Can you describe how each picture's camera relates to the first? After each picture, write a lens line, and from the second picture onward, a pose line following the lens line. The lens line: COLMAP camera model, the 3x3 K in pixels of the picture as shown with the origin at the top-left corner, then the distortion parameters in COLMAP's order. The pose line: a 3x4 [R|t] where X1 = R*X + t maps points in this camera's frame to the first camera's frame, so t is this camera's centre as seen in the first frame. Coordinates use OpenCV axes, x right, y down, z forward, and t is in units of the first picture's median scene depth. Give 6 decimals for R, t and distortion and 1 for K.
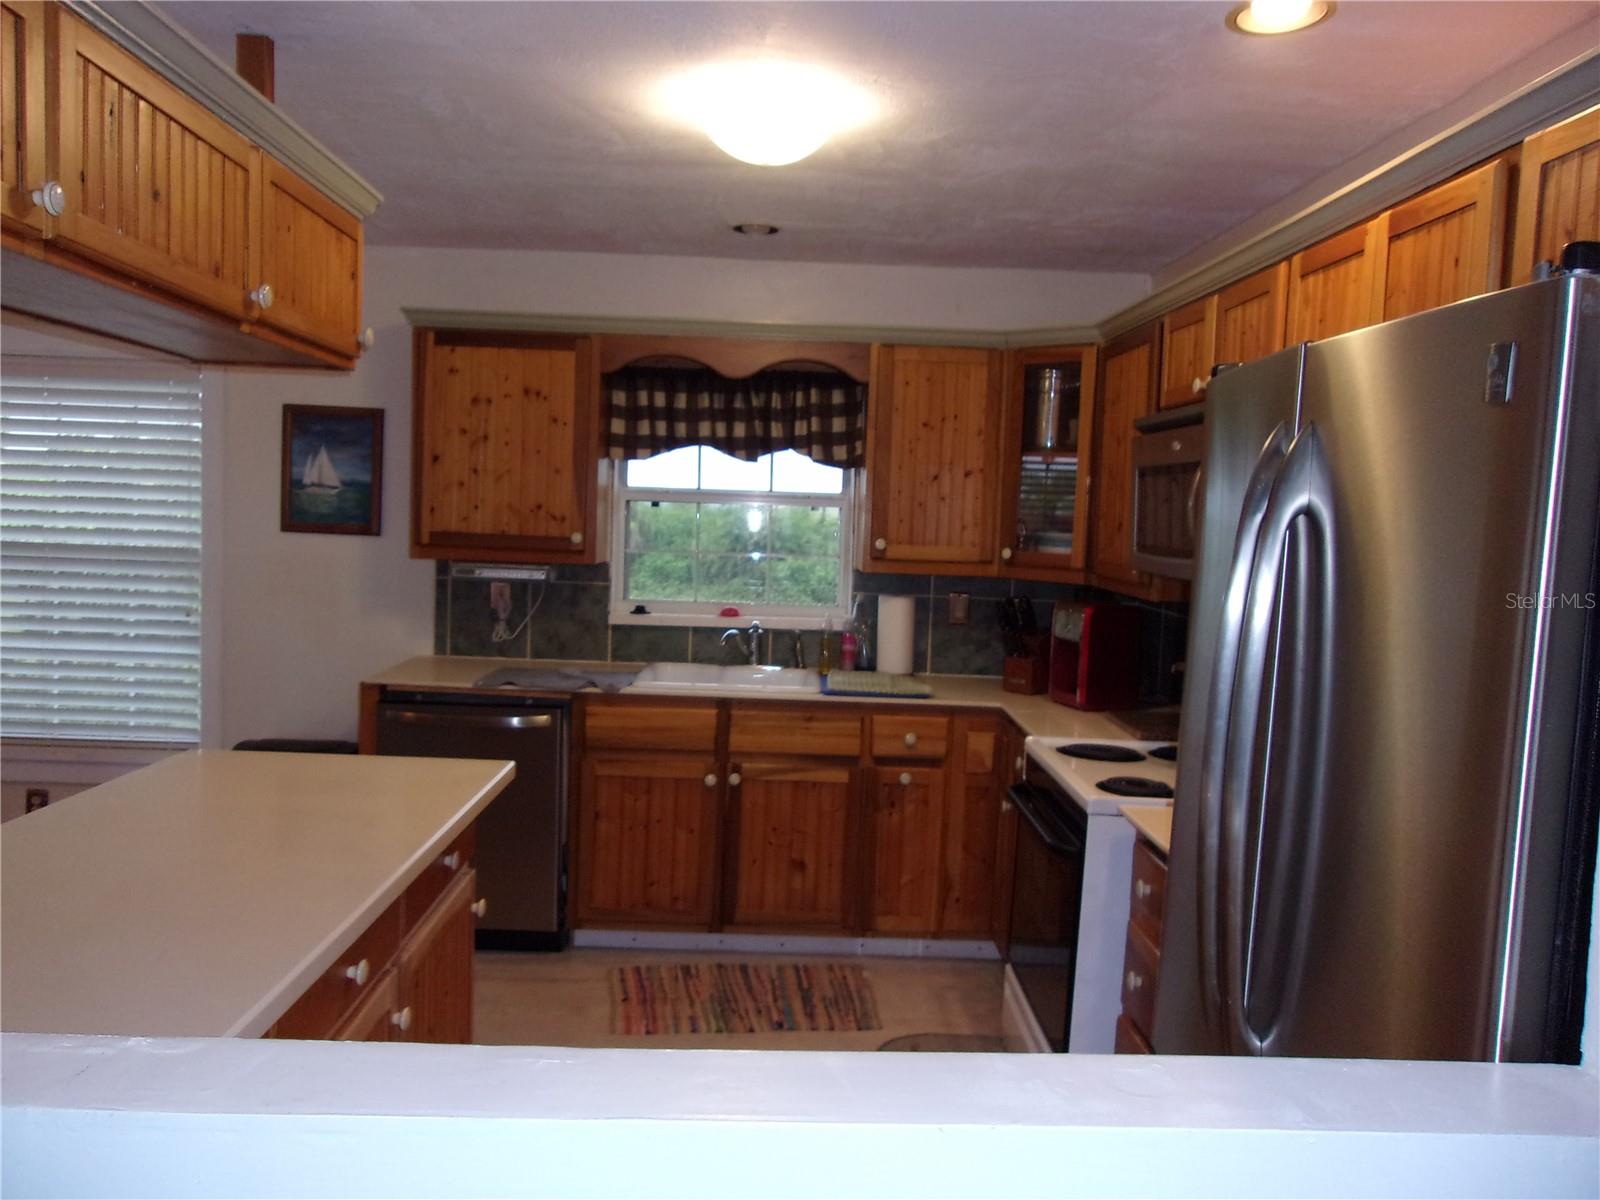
lens RADIAL K [[1276.9, 0, 796.7], [0, 1276.9, 605.2], [0, 0, 1]] dist [0.046483, 0.004749]
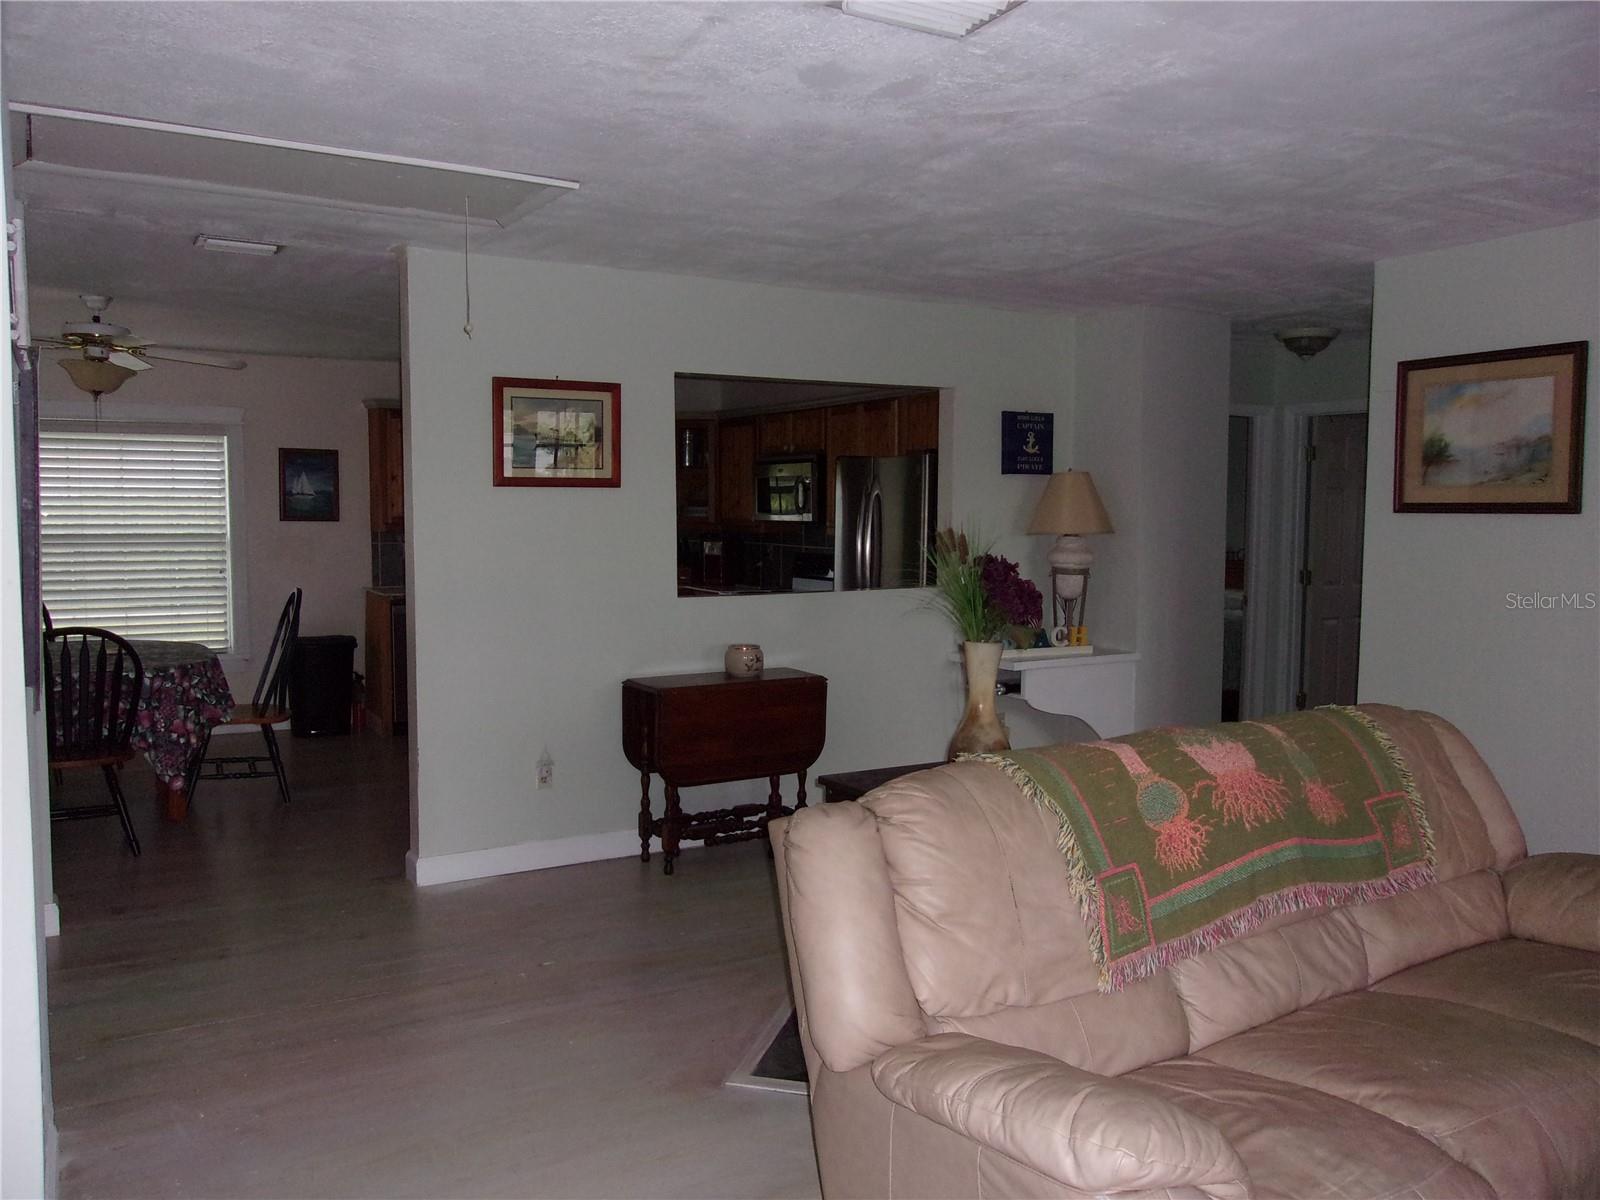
lens RADIAL K [[1276.9, 0, 799.2], [0, 1276.9, 612.2], [0, 0, 1]] dist [0.046483, 0.004749]
pose [[0.860837, -0.075704, 0.503219, -0.684857], [0.065190, 0.997130, 0.038488, 0.044836], [-0.504688, -0.000327, 0.863302, -0.864403]]
